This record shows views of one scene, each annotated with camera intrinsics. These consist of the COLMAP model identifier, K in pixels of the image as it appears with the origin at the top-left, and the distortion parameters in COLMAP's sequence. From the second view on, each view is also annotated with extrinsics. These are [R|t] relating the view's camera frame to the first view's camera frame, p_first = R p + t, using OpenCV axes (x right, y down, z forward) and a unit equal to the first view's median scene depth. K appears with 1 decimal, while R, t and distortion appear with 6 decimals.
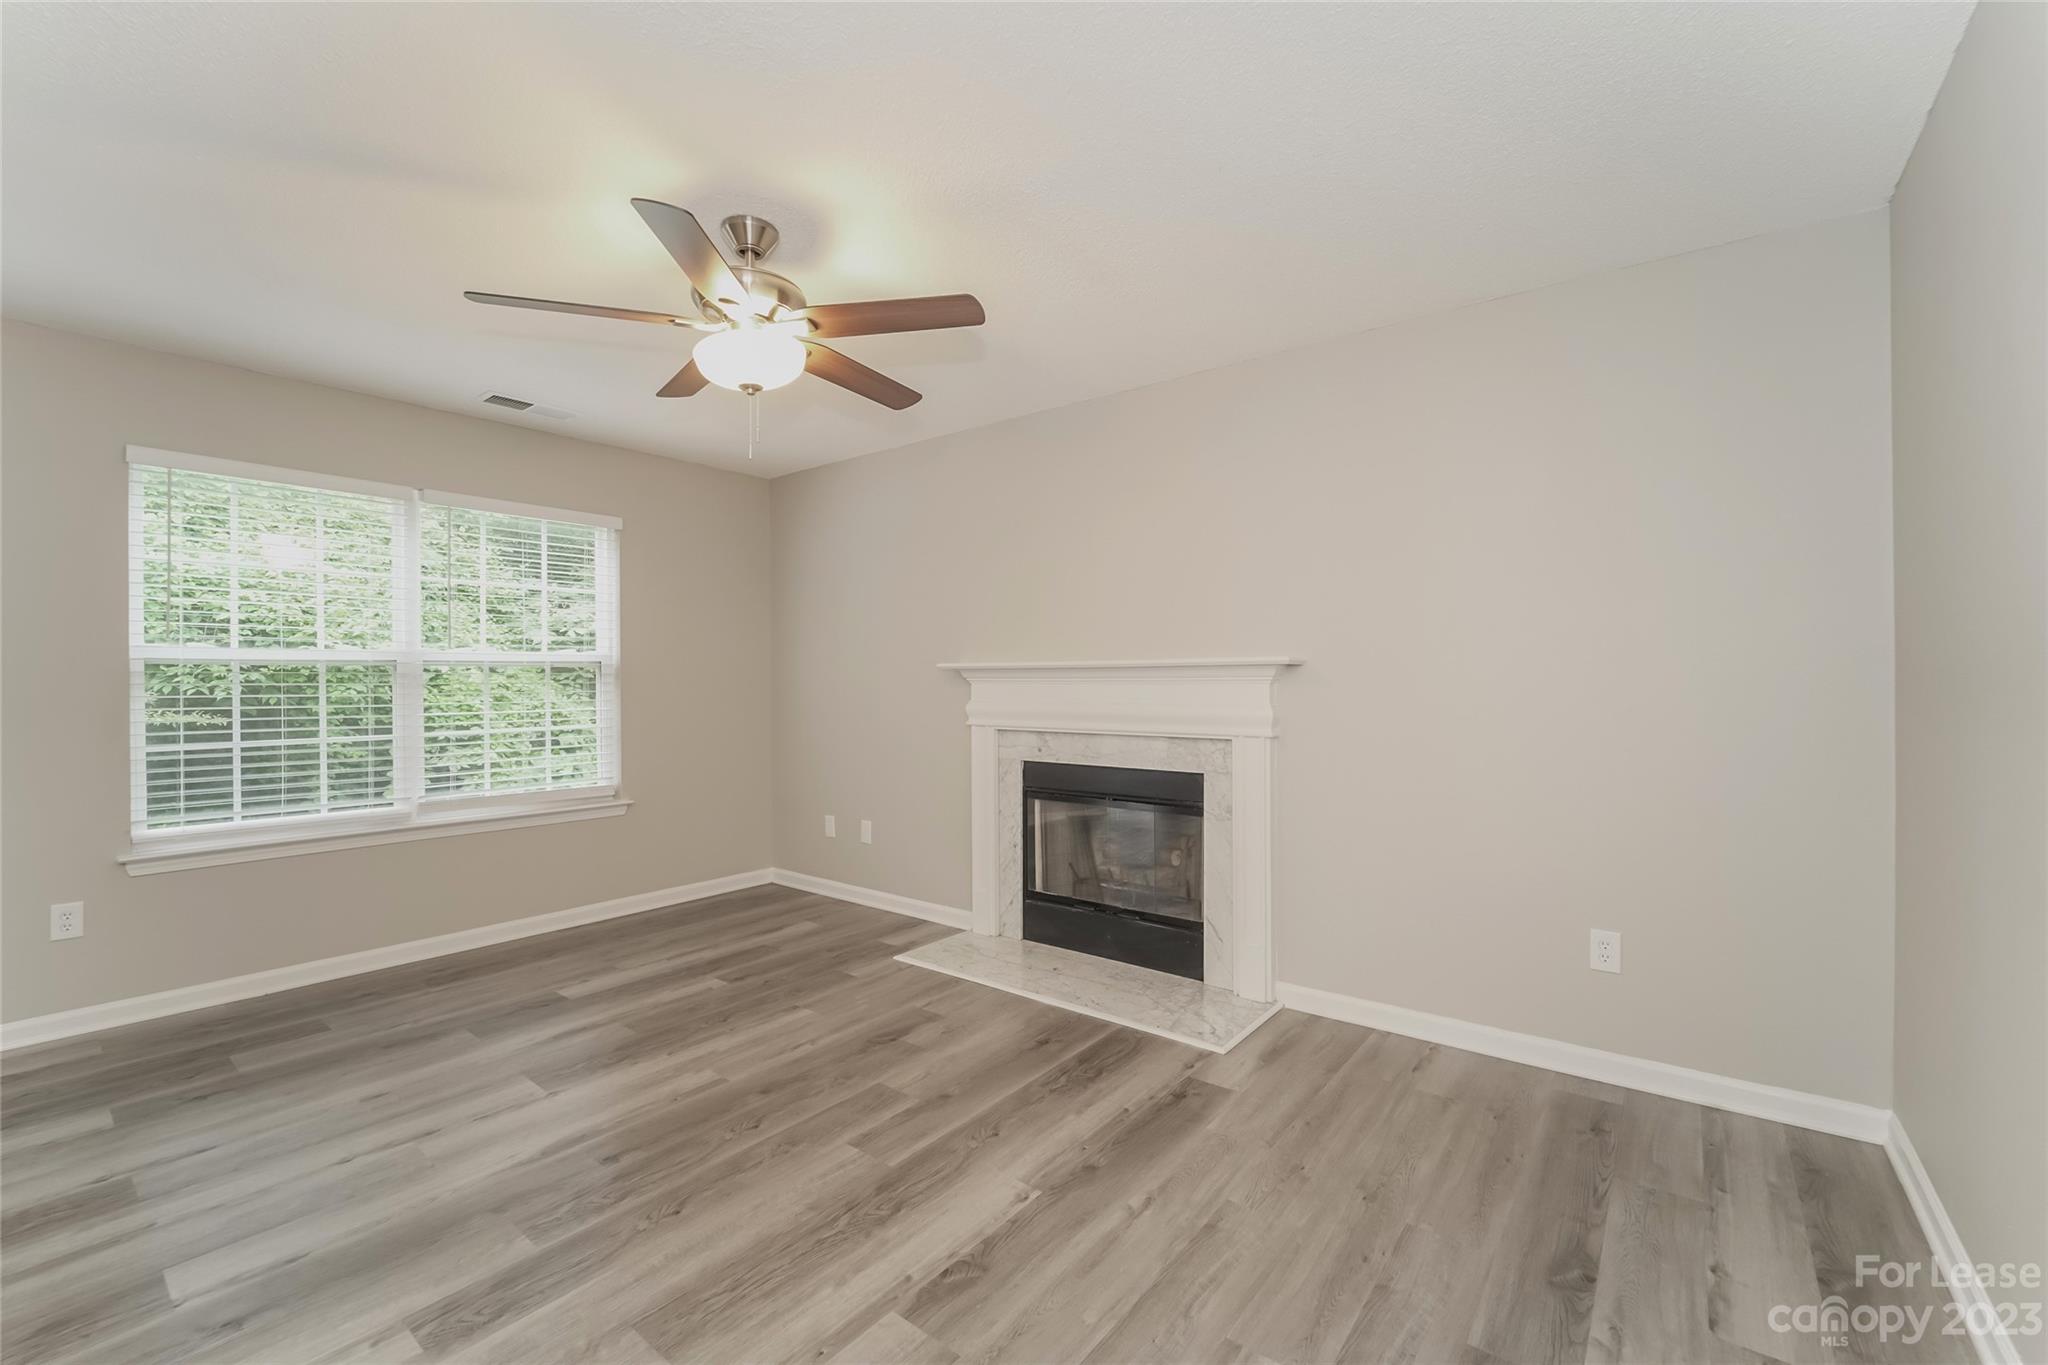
lens RADIAL K [[834.5, 0, 1022.0], [0, 834.5, 682.6], [0, 0, 1]] dist [0.001336, -0.000807]
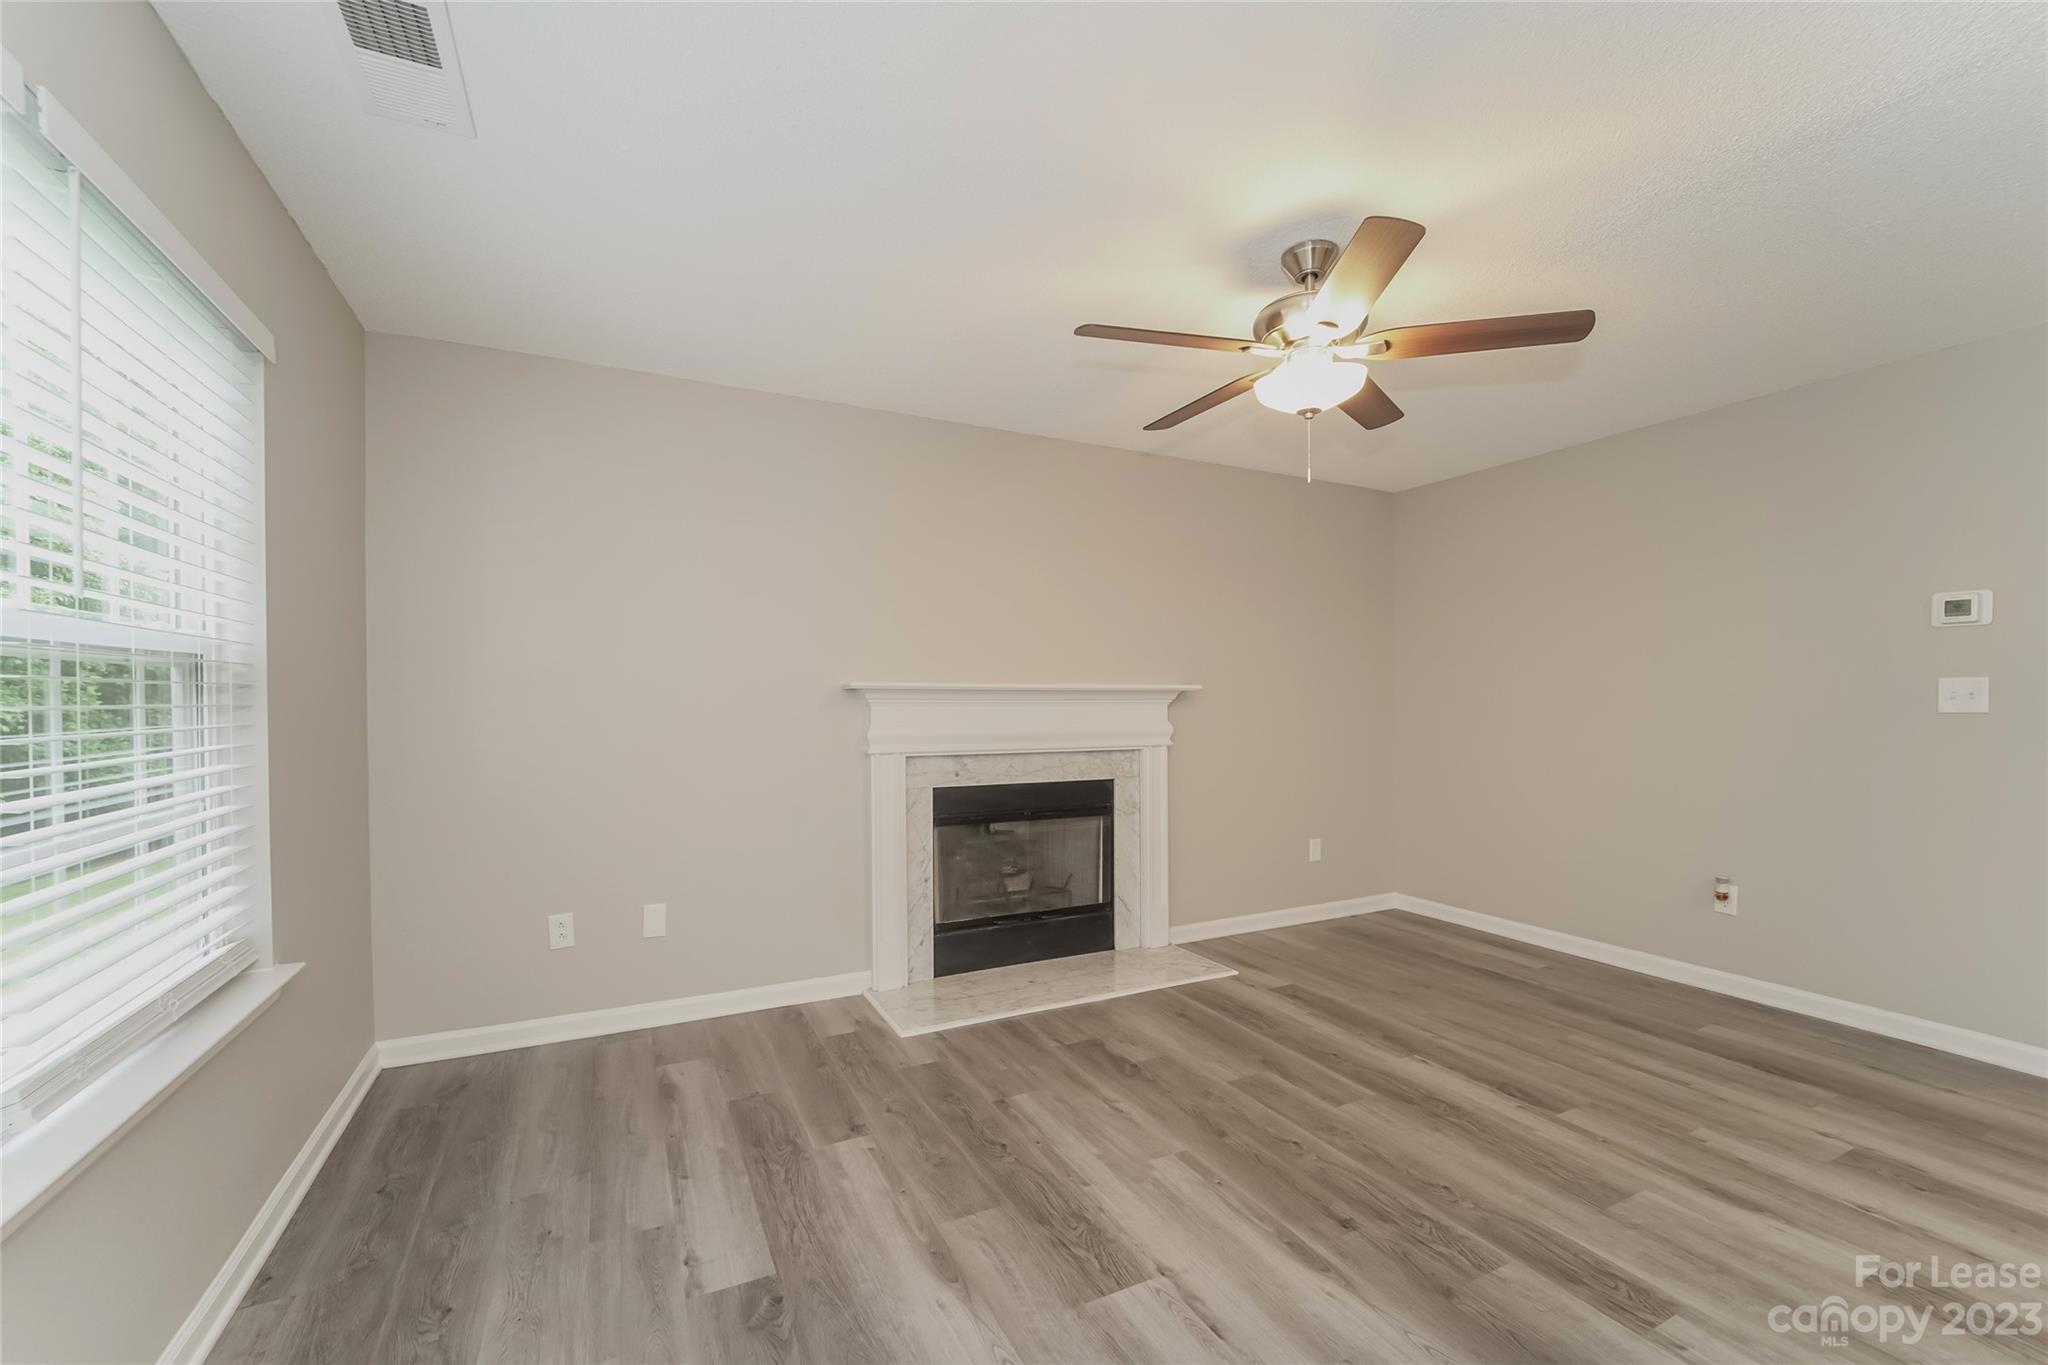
lens RADIAL K [[834.5, 0, 1024.9], [0, 834.5, 696.5], [0, 0, 1]] dist [0.001336, -0.000807]
pose [[0.418291, 0.015895, 0.908174, -1.014440], [-0.003523, 0.999868, -0.015877, 0.007253], [-0.908306, 0.003442, 0.418292, 0.642361]]
